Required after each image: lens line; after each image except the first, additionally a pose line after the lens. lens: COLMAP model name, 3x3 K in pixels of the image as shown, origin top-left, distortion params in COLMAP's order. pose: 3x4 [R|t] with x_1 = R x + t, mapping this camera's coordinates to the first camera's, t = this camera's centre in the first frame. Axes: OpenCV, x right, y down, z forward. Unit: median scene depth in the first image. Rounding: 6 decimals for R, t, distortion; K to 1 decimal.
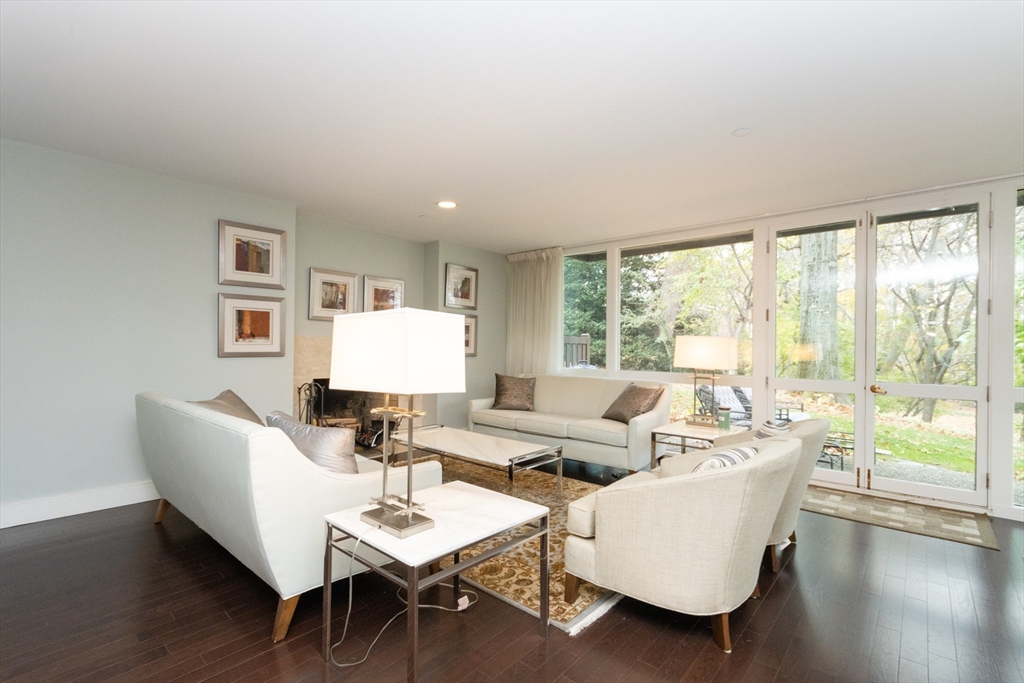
lens RADIAL K [[478.2, 0, 513.7], [0, 478.2, 346.0], [0, 0, 1]] dist [-0.000624, 0.000158]
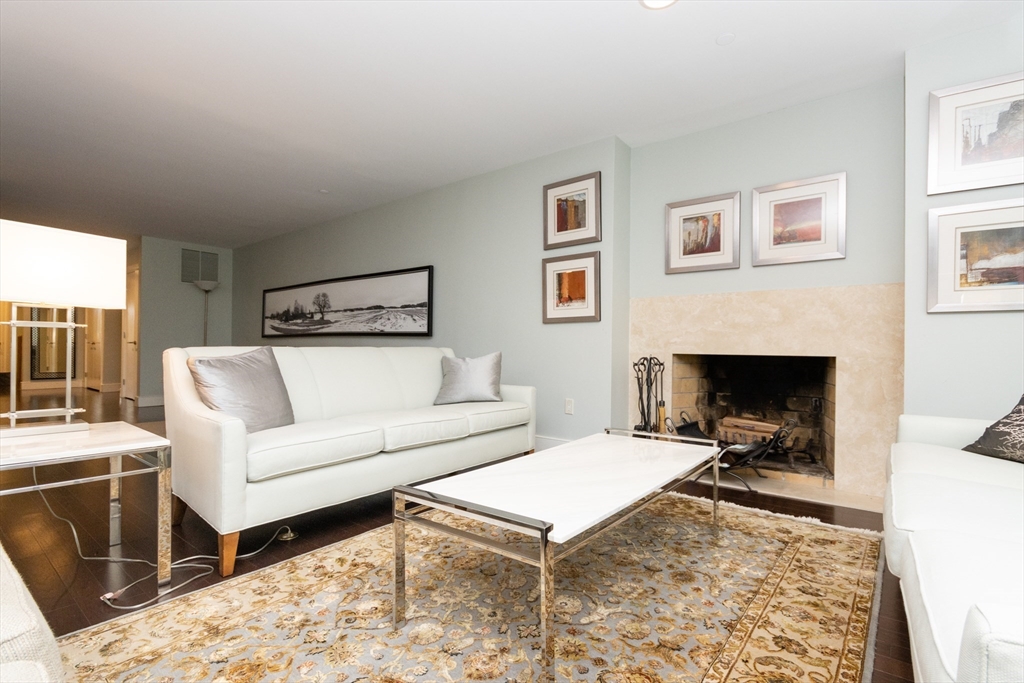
lens RADIAL K [[486.7, 0, 509.8], [0, 486.7, 343.3], [0, 0, 1]] dist [0.011846, -0.001065]
pose [[0.041876, -0.016100, -0.998993, 0.375465], [-0.006875, 0.999842, -0.016401, 0.078186], [0.999099, 0.007555, 0.041759, 0.839458]]
